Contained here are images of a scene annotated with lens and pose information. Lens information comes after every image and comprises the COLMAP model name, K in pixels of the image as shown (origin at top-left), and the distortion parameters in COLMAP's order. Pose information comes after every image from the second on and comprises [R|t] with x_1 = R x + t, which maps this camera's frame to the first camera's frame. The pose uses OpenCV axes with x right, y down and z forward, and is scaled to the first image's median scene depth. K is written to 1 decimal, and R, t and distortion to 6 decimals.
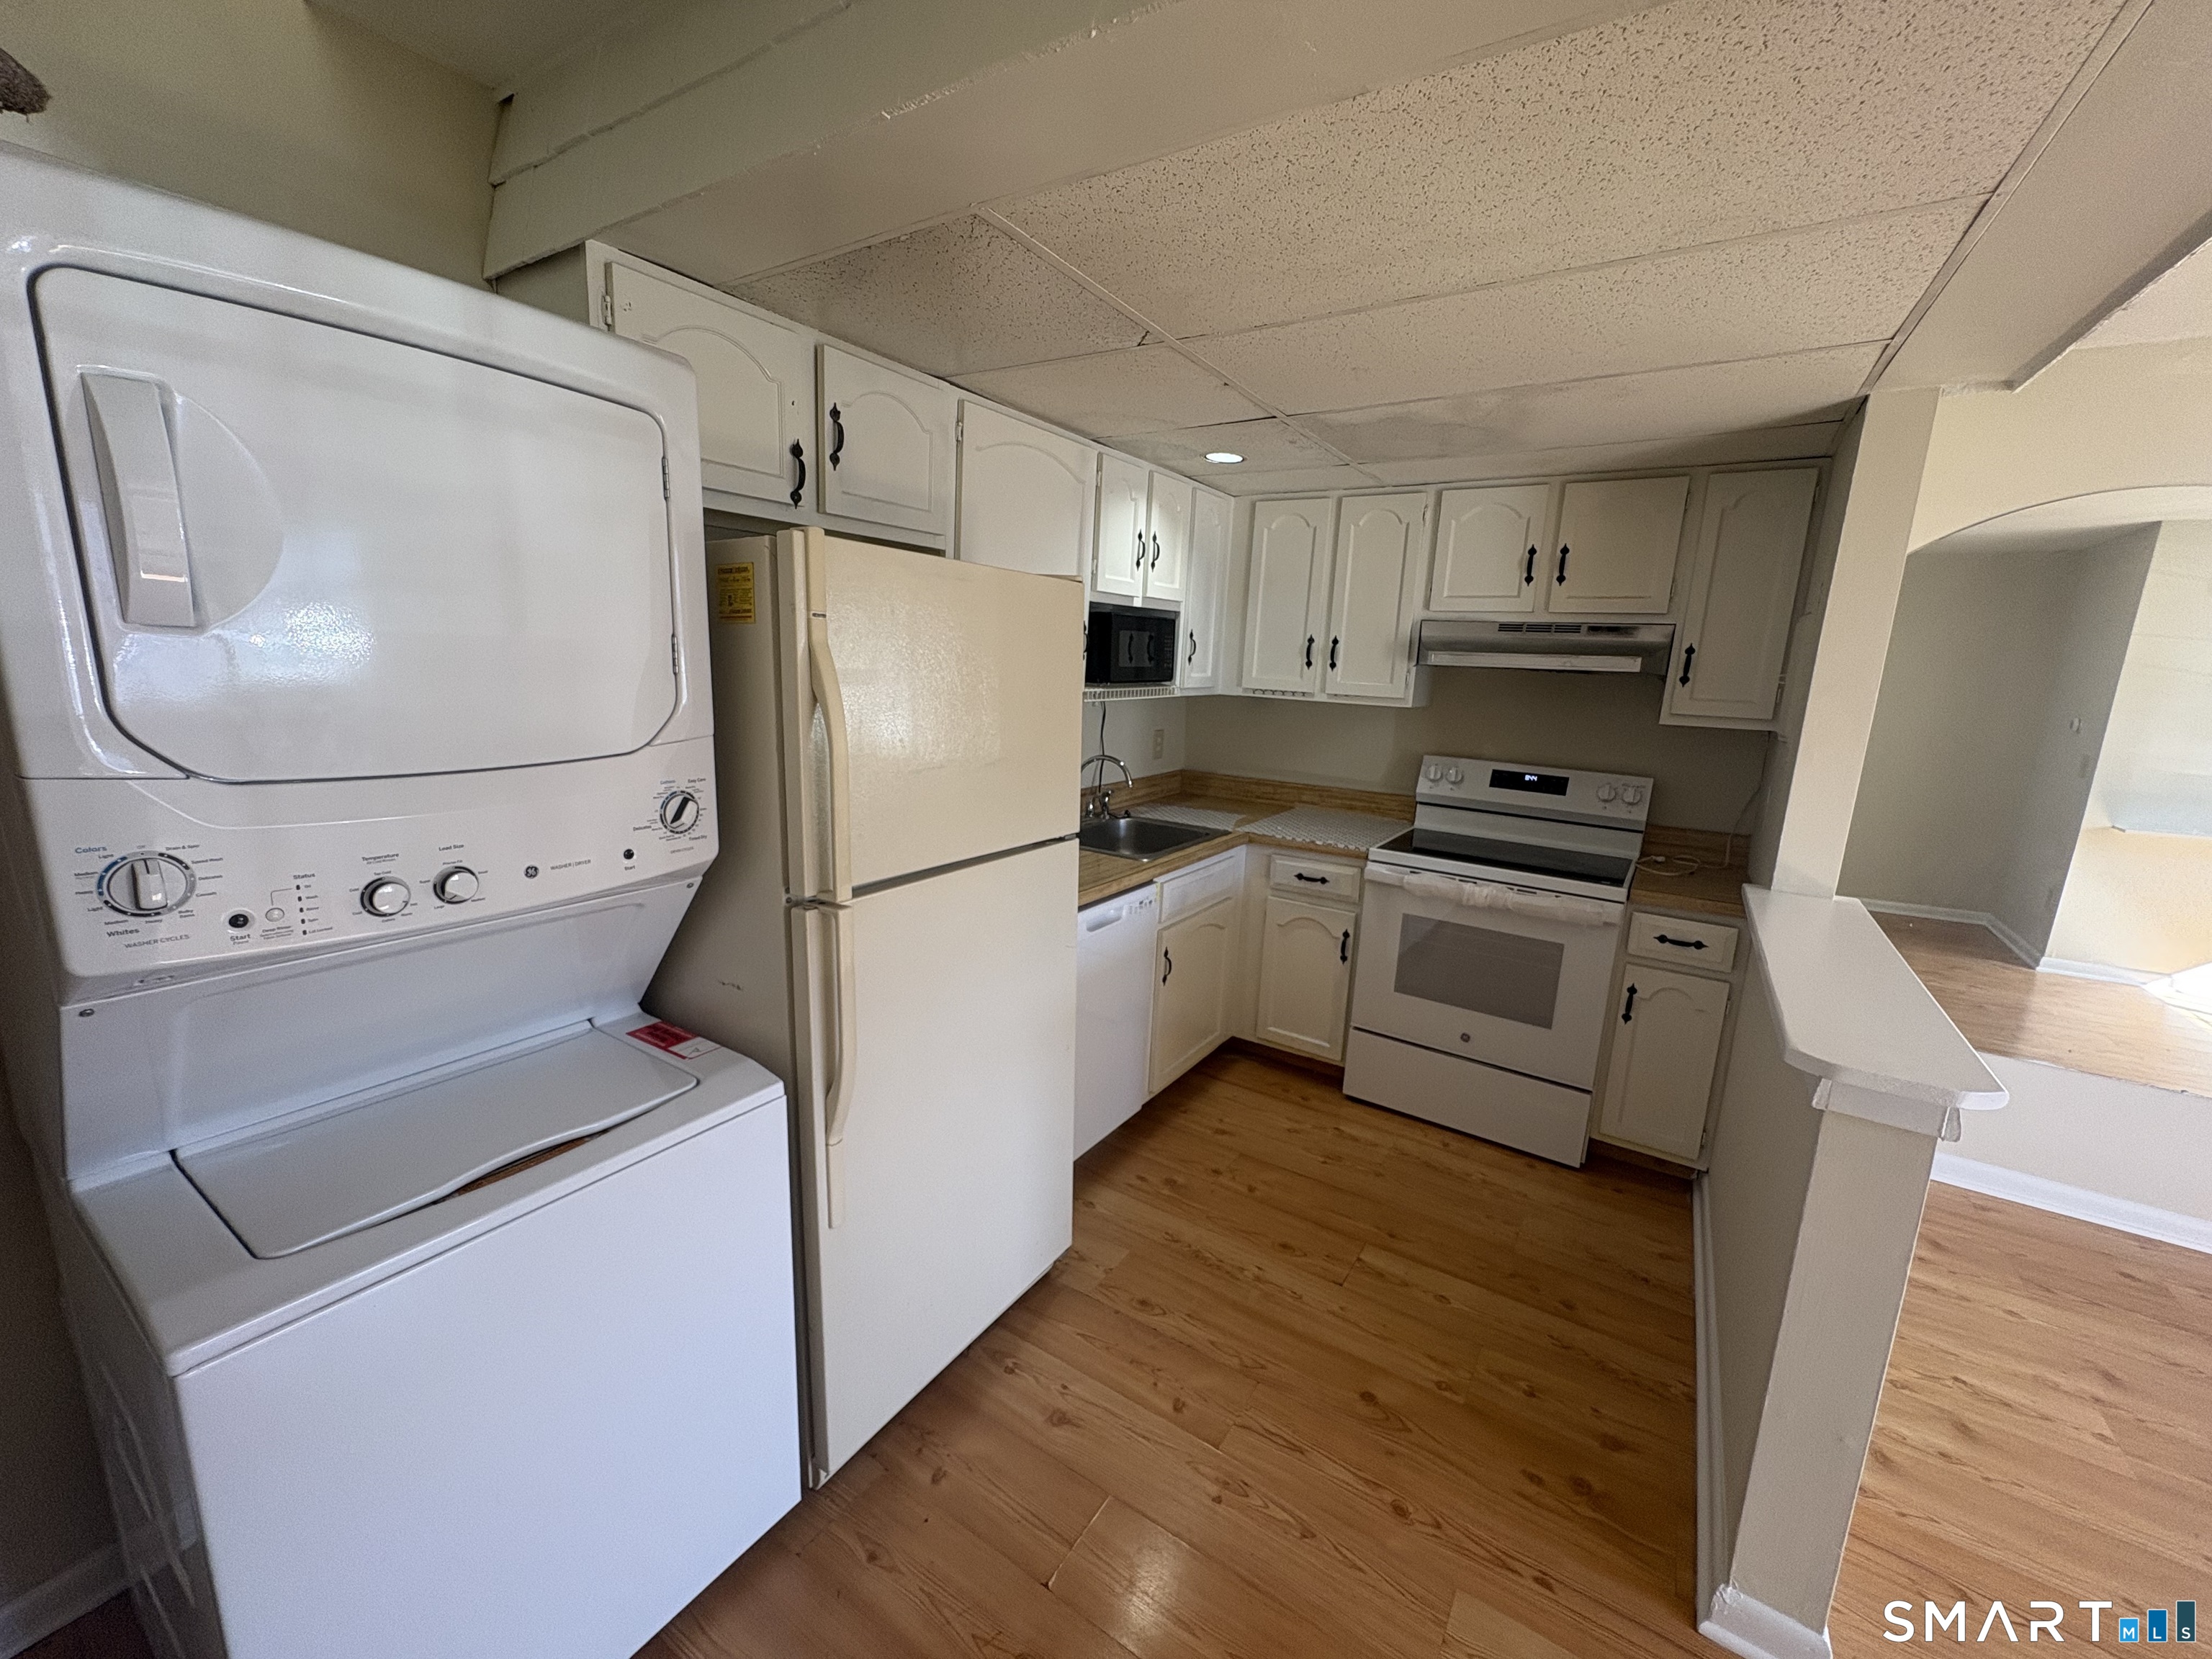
lens RADIAL K [[869.2, 0, 1106.0], [0, 869.2, 829.5], [0, 0, 1]] dist [0.000716, 0.000090]
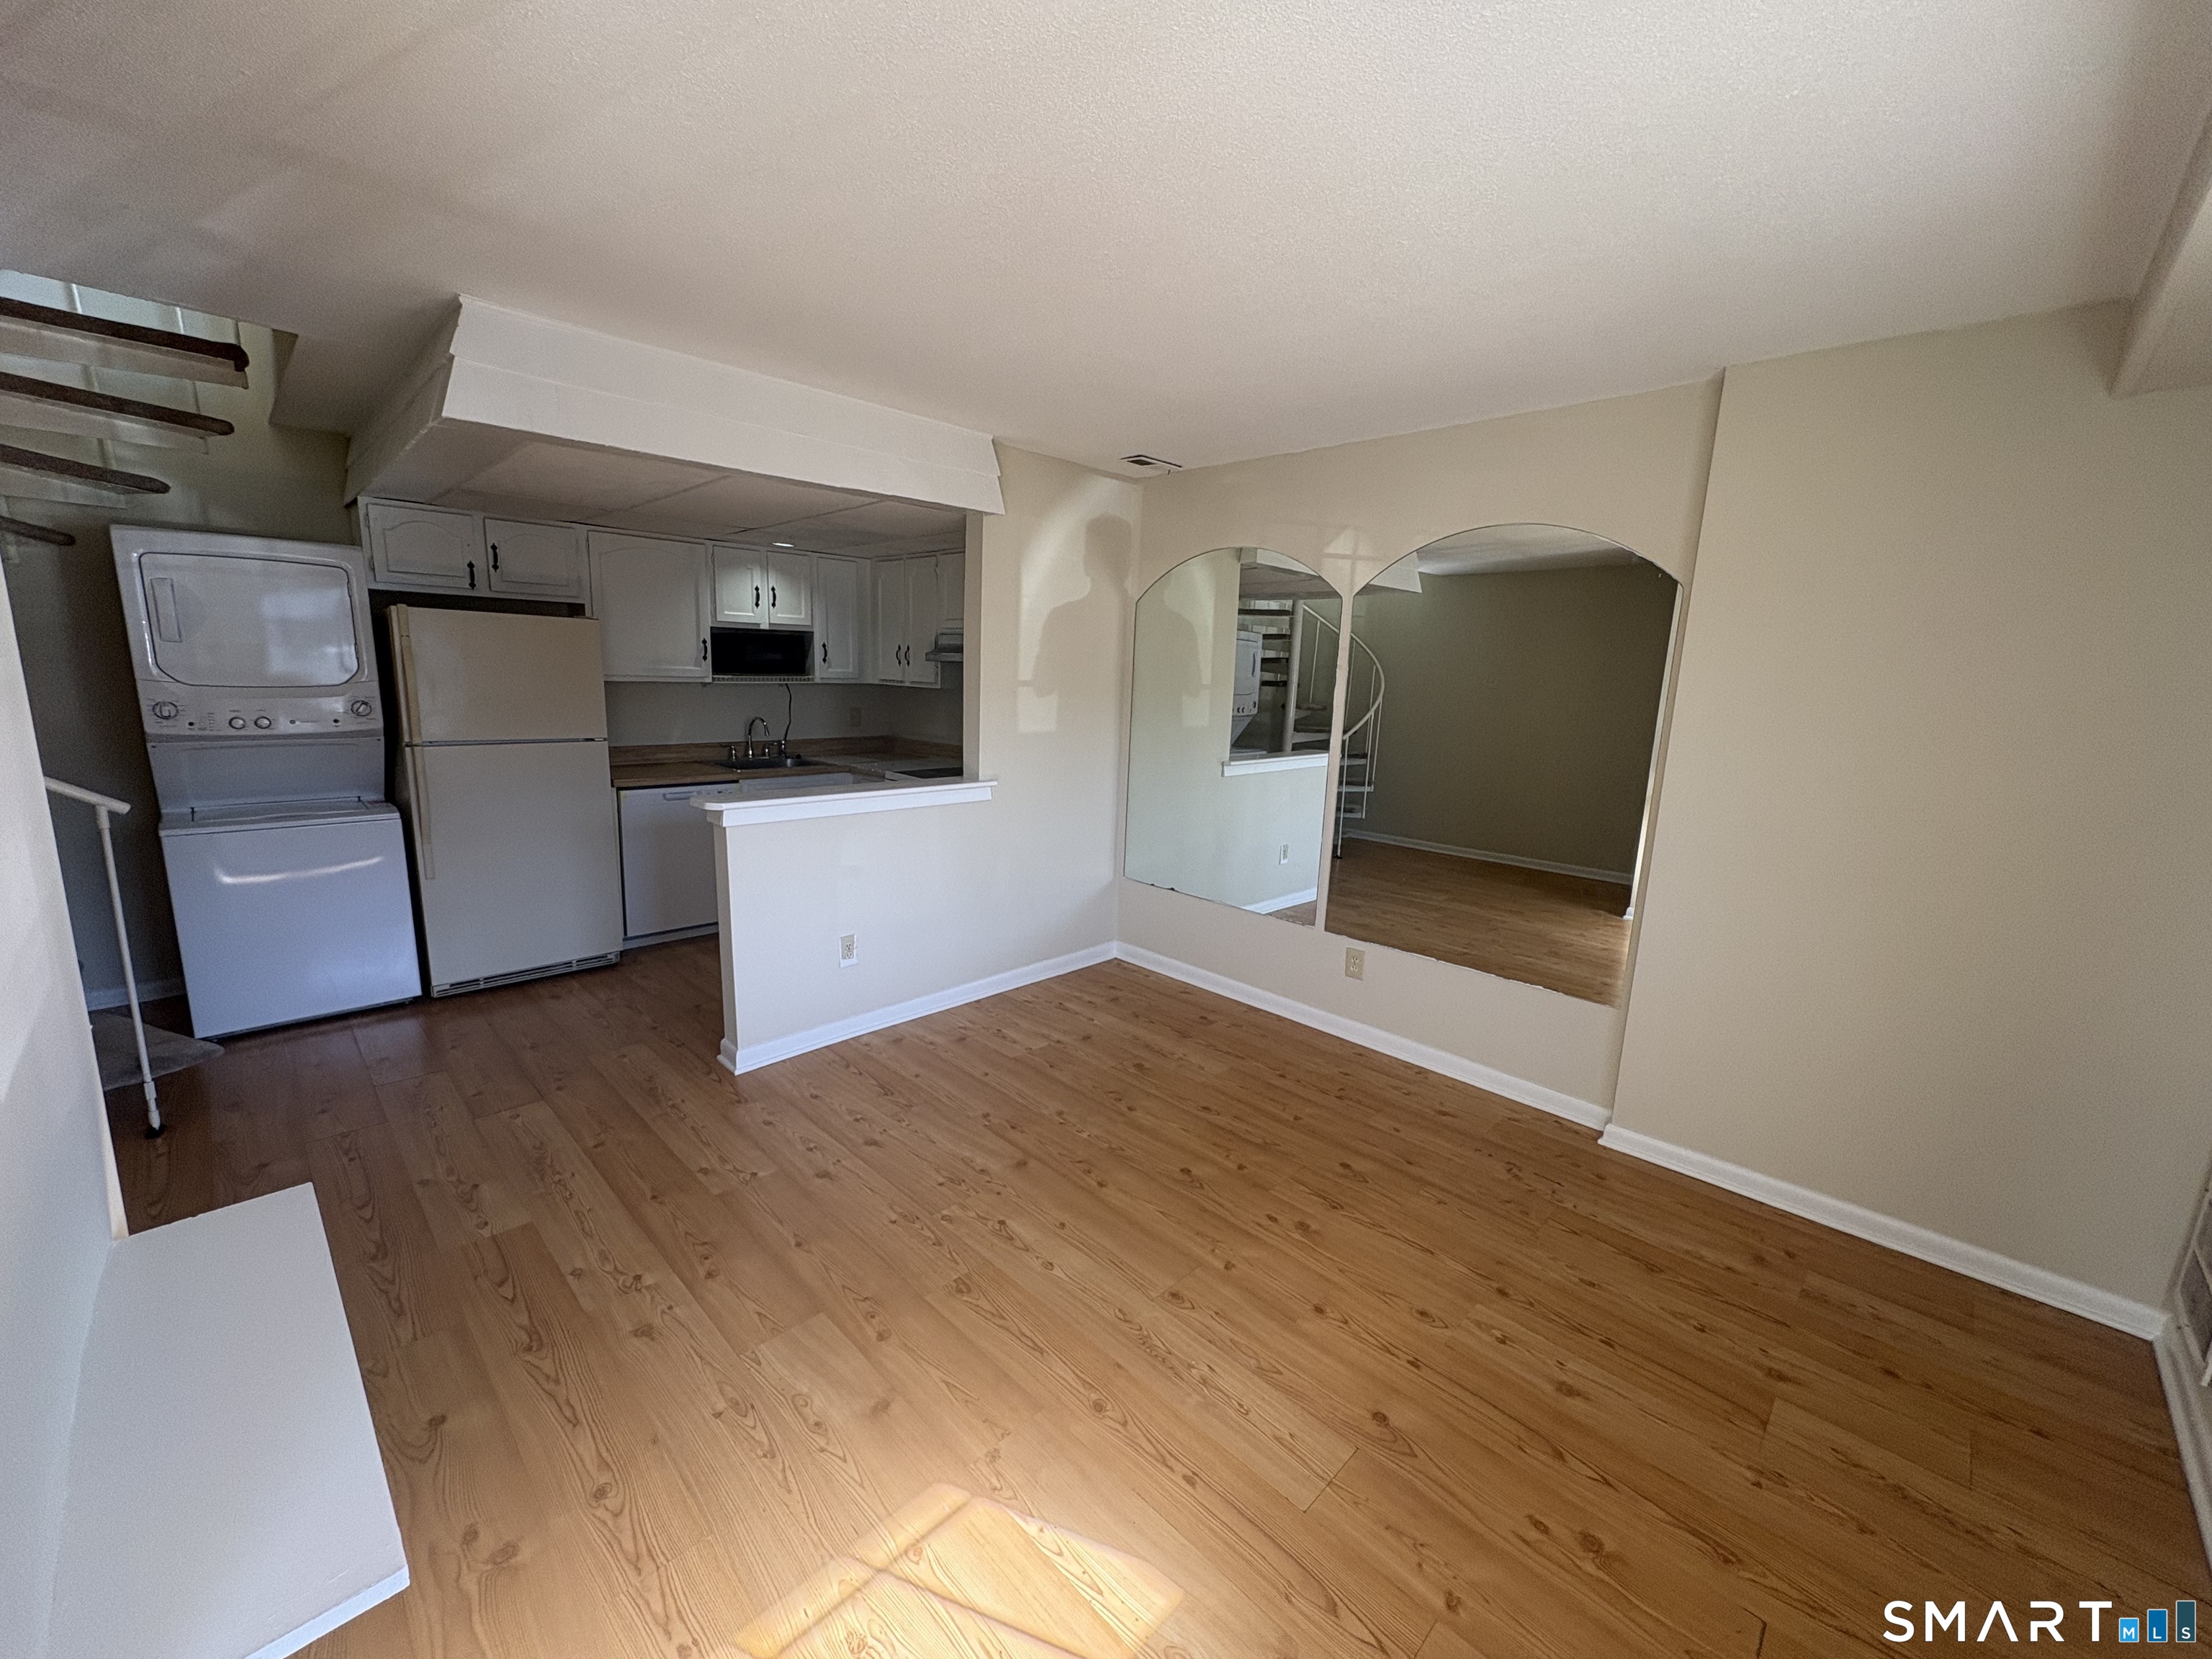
lens RADIAL K [[911.4, 0, 1090.9], [0, 911.4, 819.8], [0, 0, 1]] dist [0.041243, 0.000087]
pose [[0.975878, 0.024564, -0.216930, 1.028917], [-0.032212, 0.998975, -0.031790, 0.150045], [0.215927, 0.038011, 0.975669, -0.587112]]
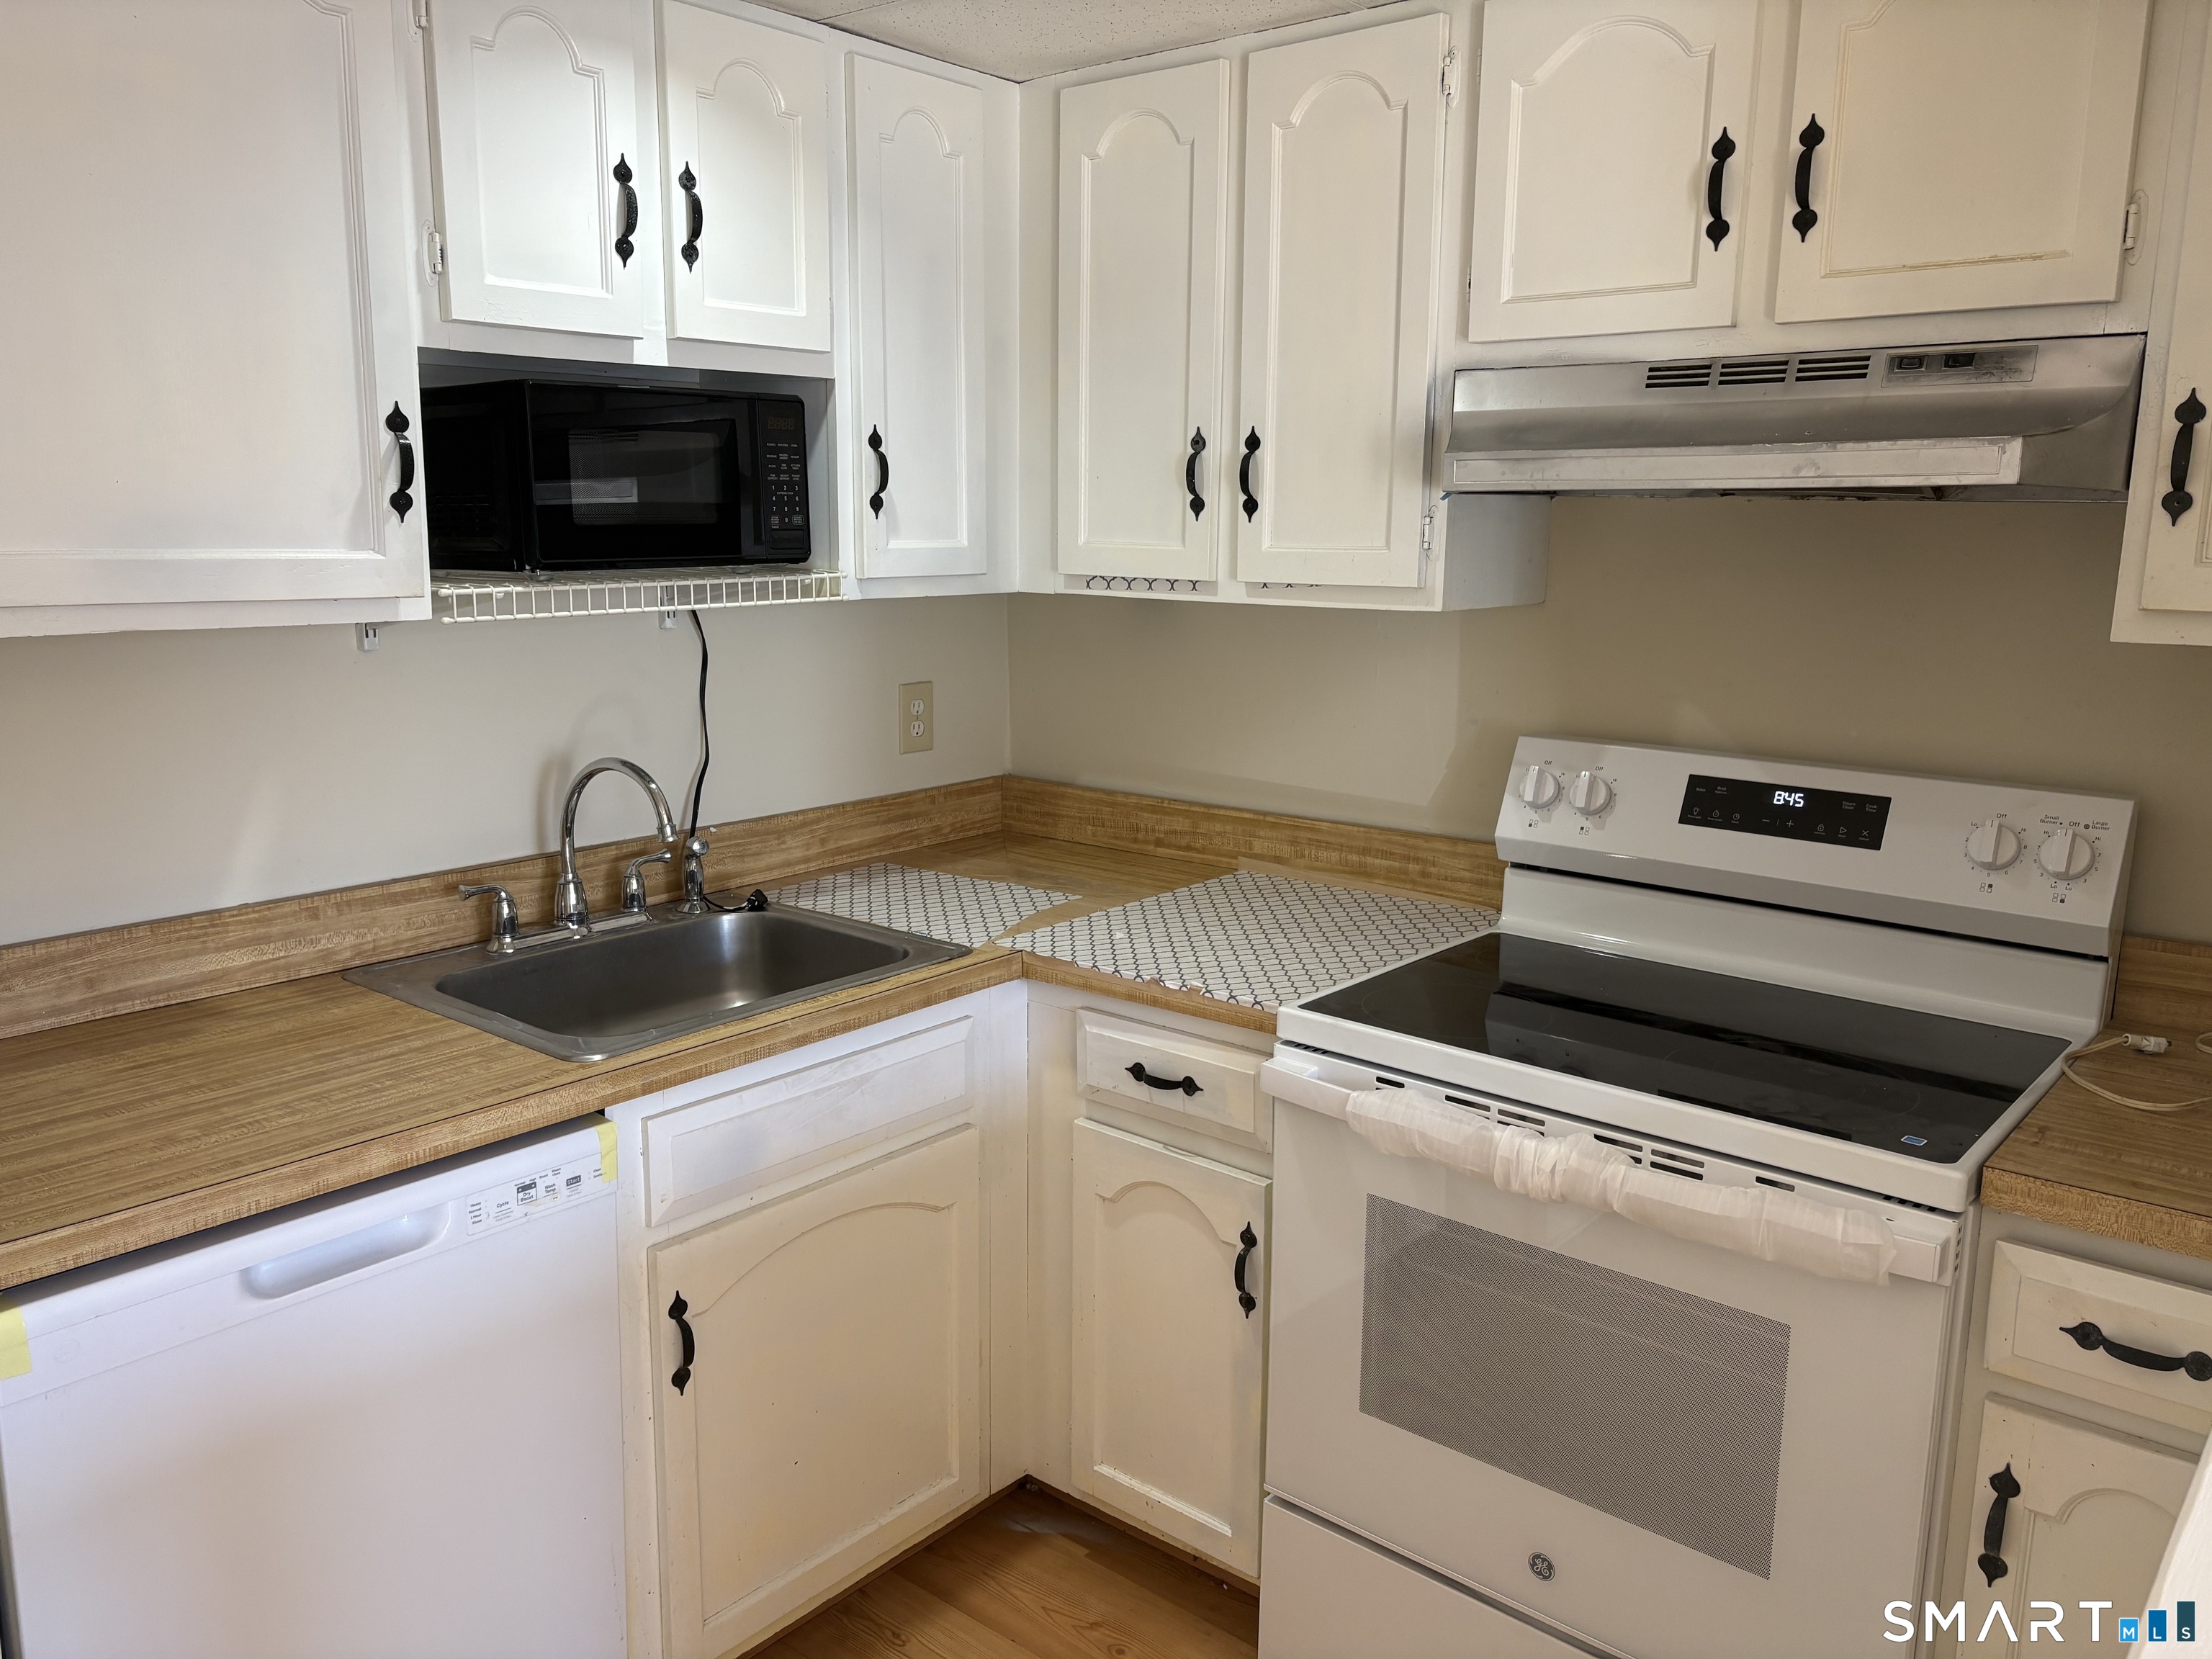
lens RADIAL K [[1652.4, 0, 1106.0], [0, 1652.4, 829.5], [0, 0, 1]] dist [0.071226, -0.068186]
pose [[0.993121, -0.012711, -0.116404, 0.302878], [0.011138, 0.999838, -0.014156, -0.041658], [0.116566, 0.012762, 0.993101, 0.299071]]
